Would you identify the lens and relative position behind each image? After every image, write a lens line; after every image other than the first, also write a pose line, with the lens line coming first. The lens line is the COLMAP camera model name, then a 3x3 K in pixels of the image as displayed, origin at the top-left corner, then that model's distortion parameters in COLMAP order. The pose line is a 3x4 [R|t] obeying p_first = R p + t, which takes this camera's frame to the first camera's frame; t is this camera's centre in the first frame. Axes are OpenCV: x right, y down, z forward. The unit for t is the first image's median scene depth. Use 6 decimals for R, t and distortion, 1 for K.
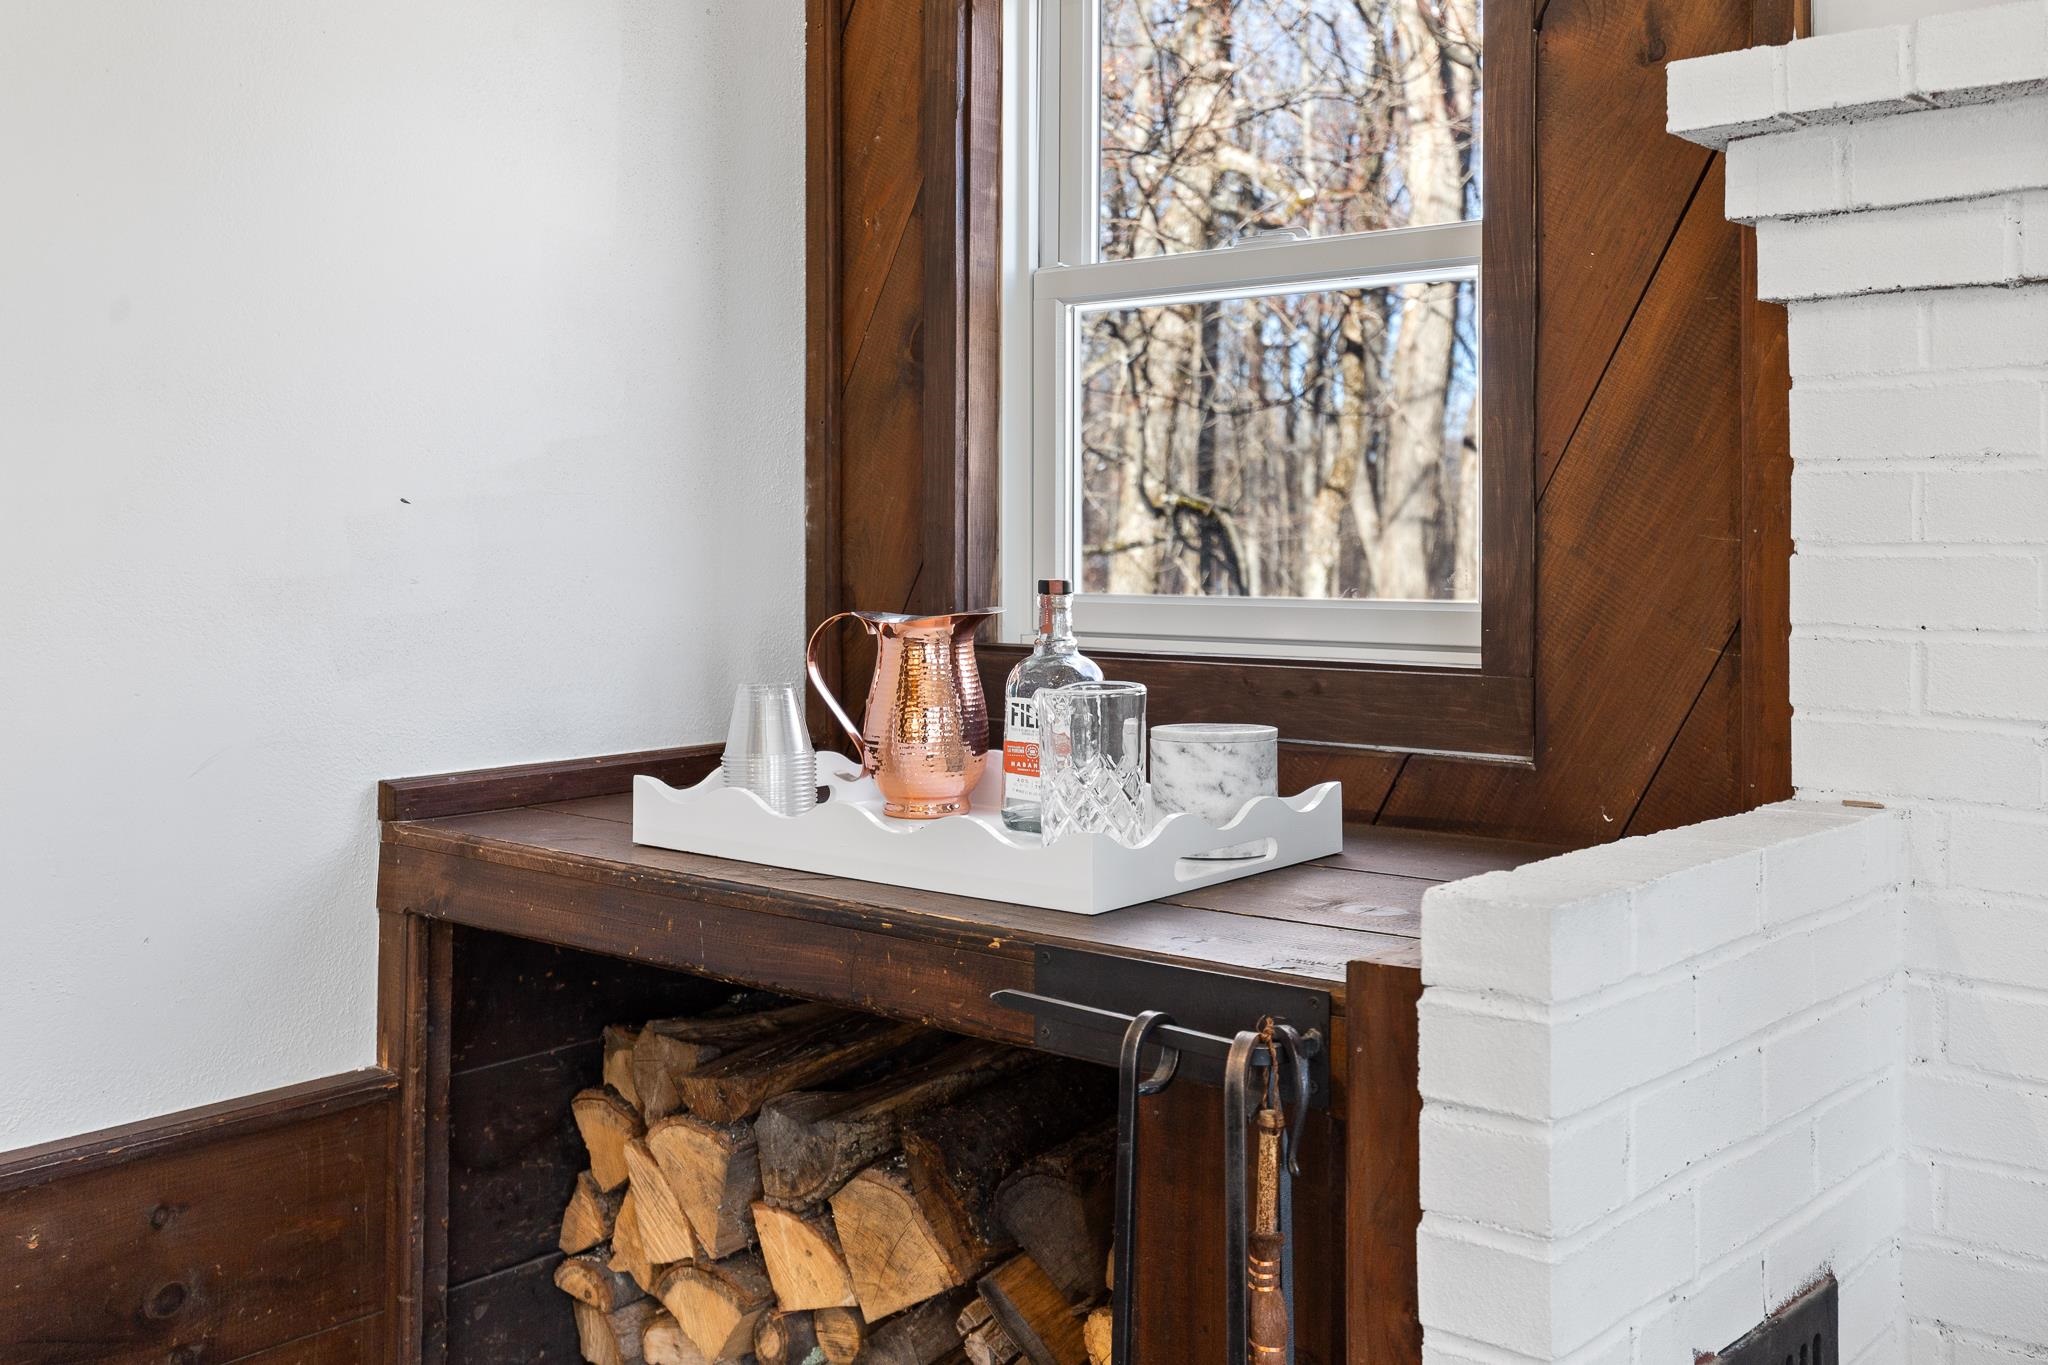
lens RADIAL K [[2043.1, 0, 1046.0], [0, 2043.1, 508.1], [0, 0, 1]] dist [0.006762, 0.008850]
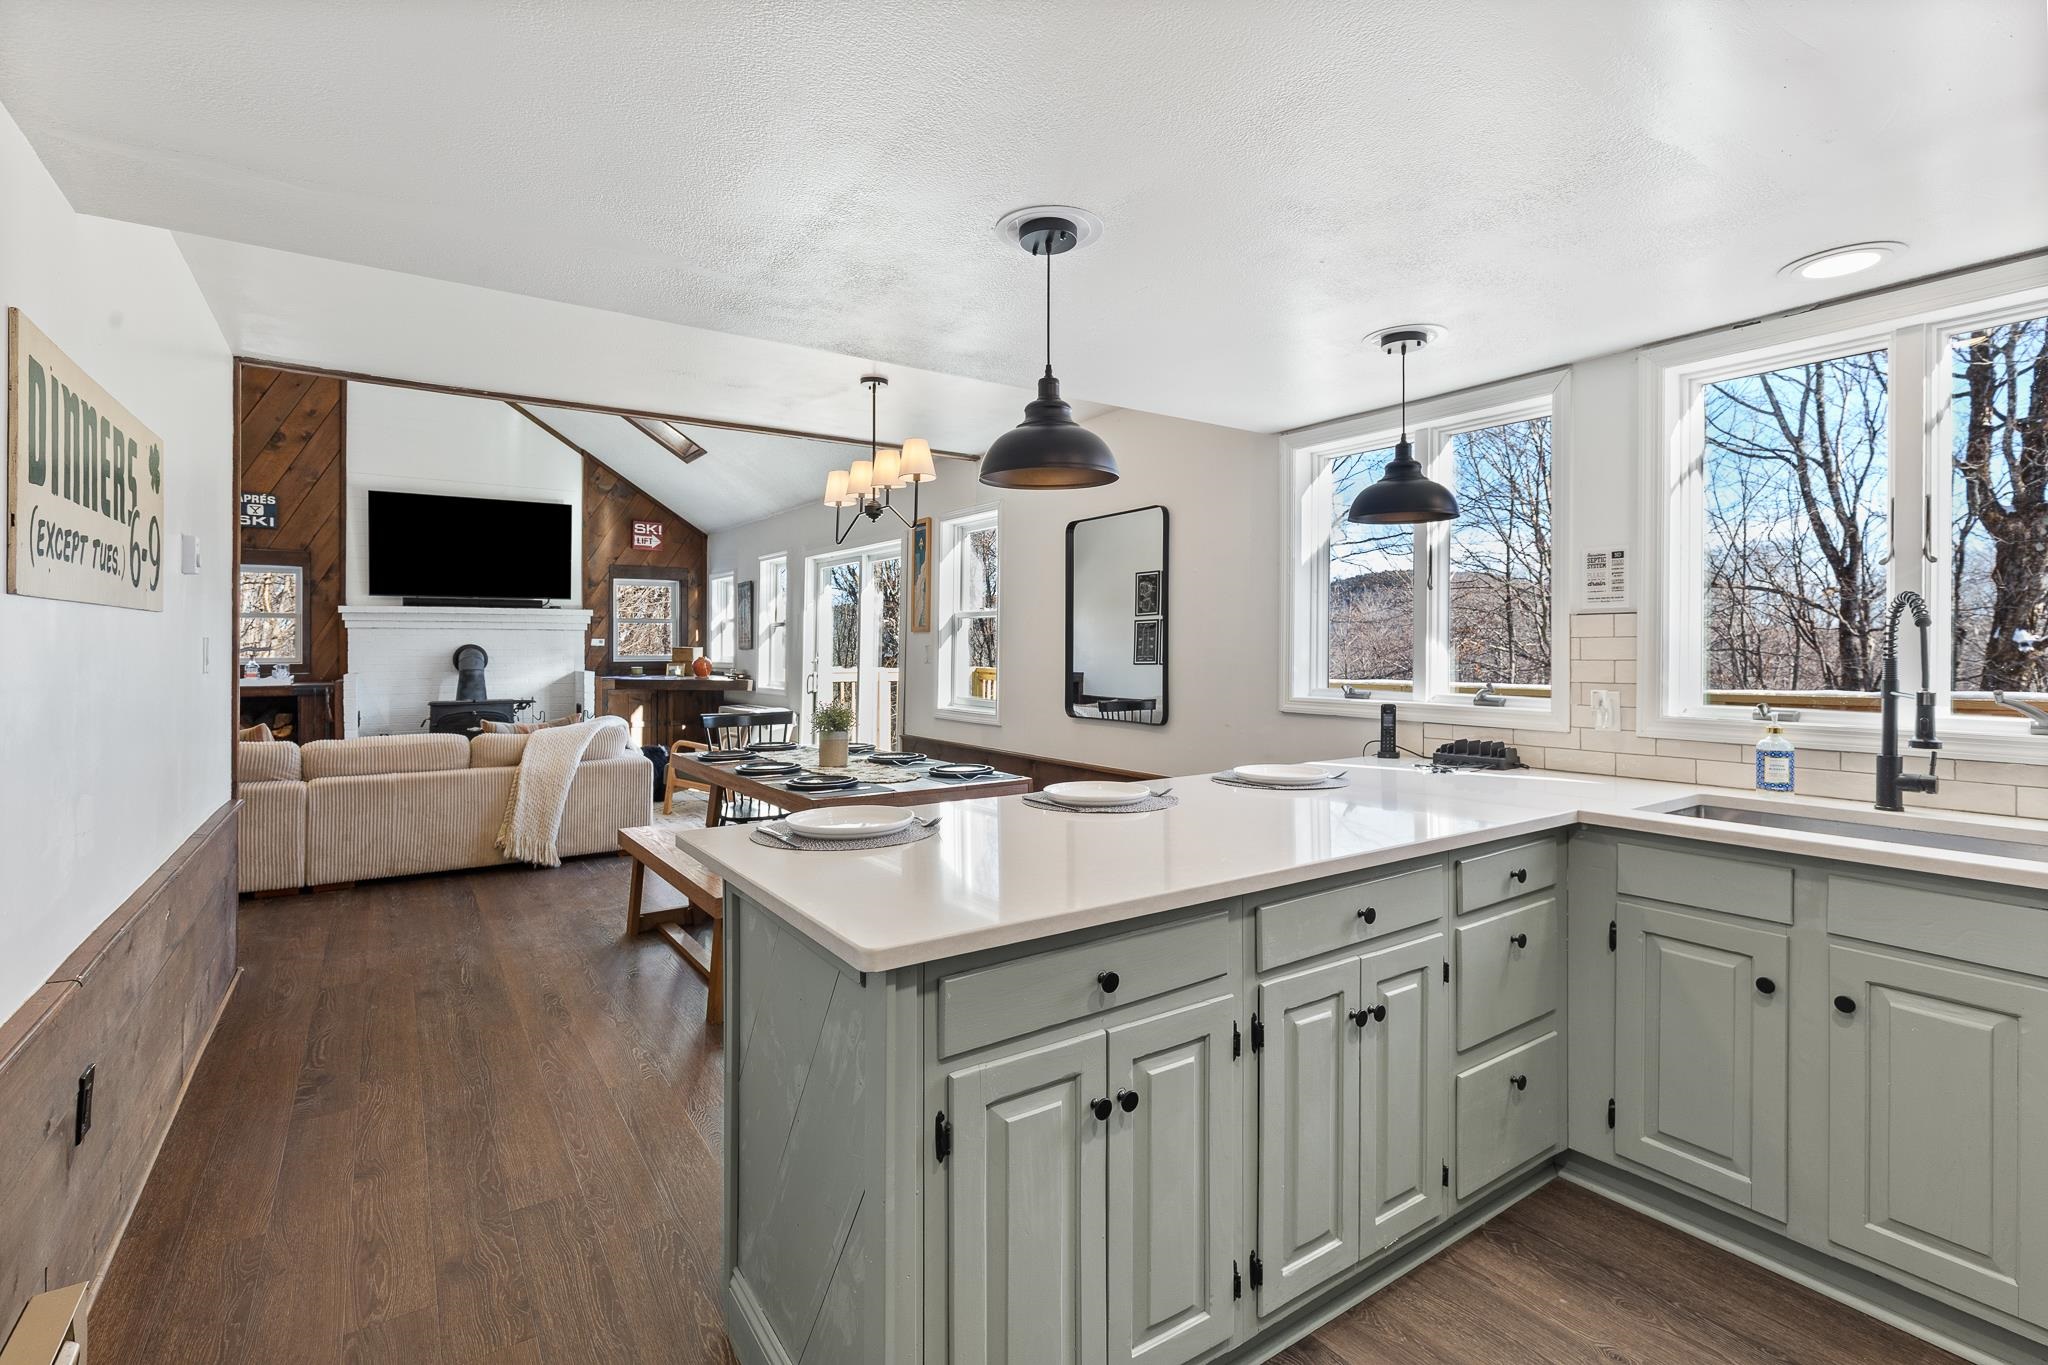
lens RADIAL K [[940.2, 0, 1030.0], [0, 940.2, 646.6], [0, 0, 1]] dist [0.002073, -0.001014]
pose [[0.275598, -0.002371, 0.961270, -2.863426], [-0.011823, 0.999913, 0.005856, -0.061950], [-0.961200, -0.012979, 0.275546, -3.210119]]
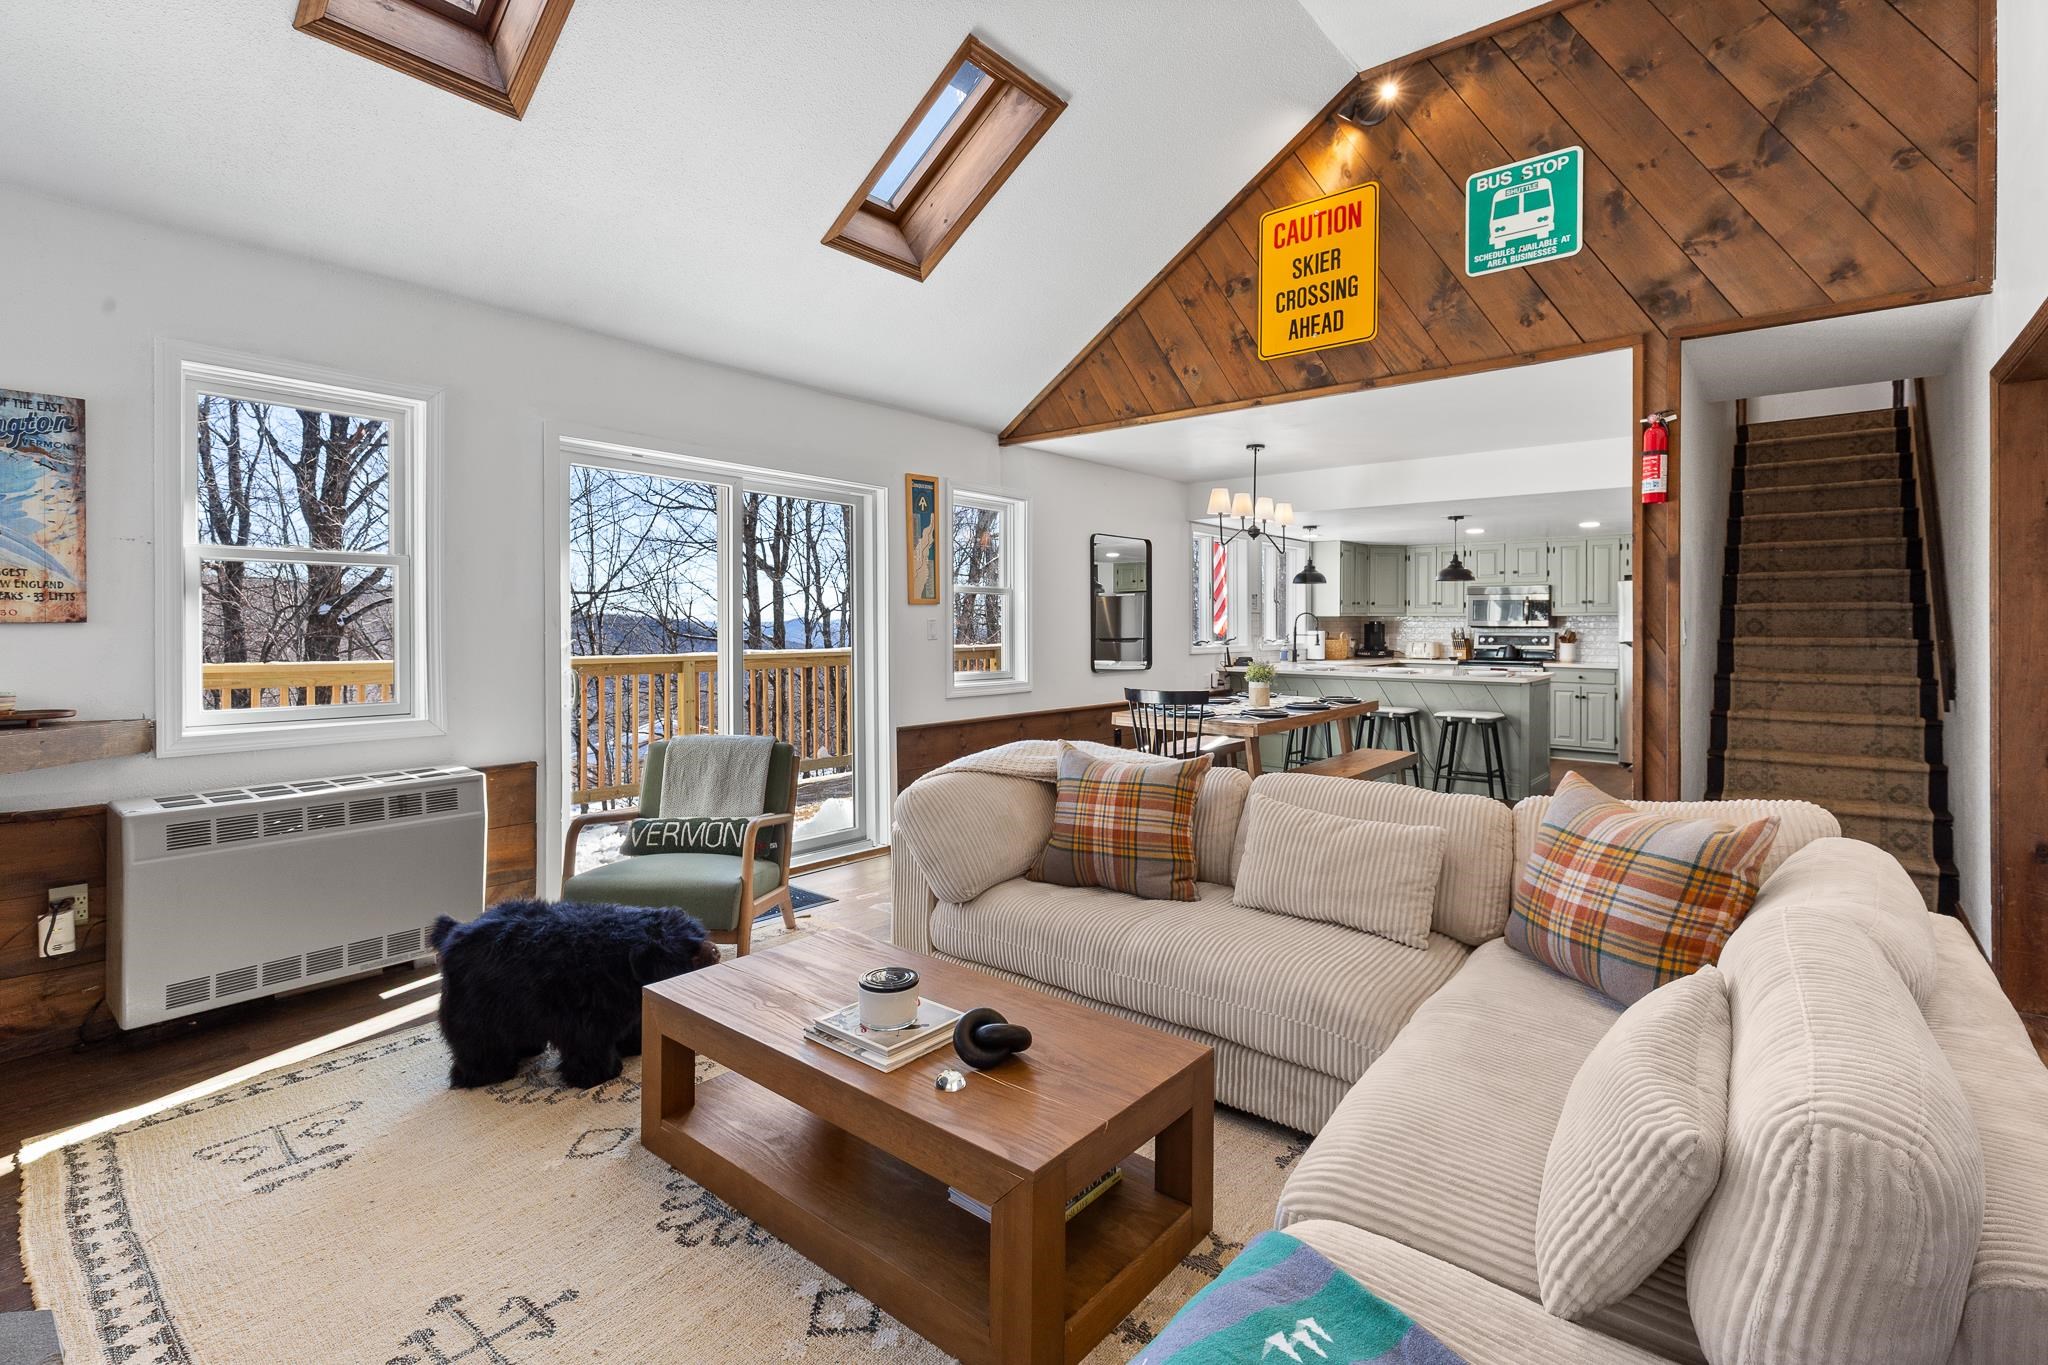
lens RADIAL K [[933.7, 0, 1029.9], [0, 933.7, 622.3], [0, 0, 1]] dist [0.002345, -0.000124]
pose [[-0.999982, -0.005668, 0.002167, -0.319941], [-0.005701, 0.999860, -0.015726, 0.002300], [-0.002077, -0.015738, -0.999874, 0.641392]]
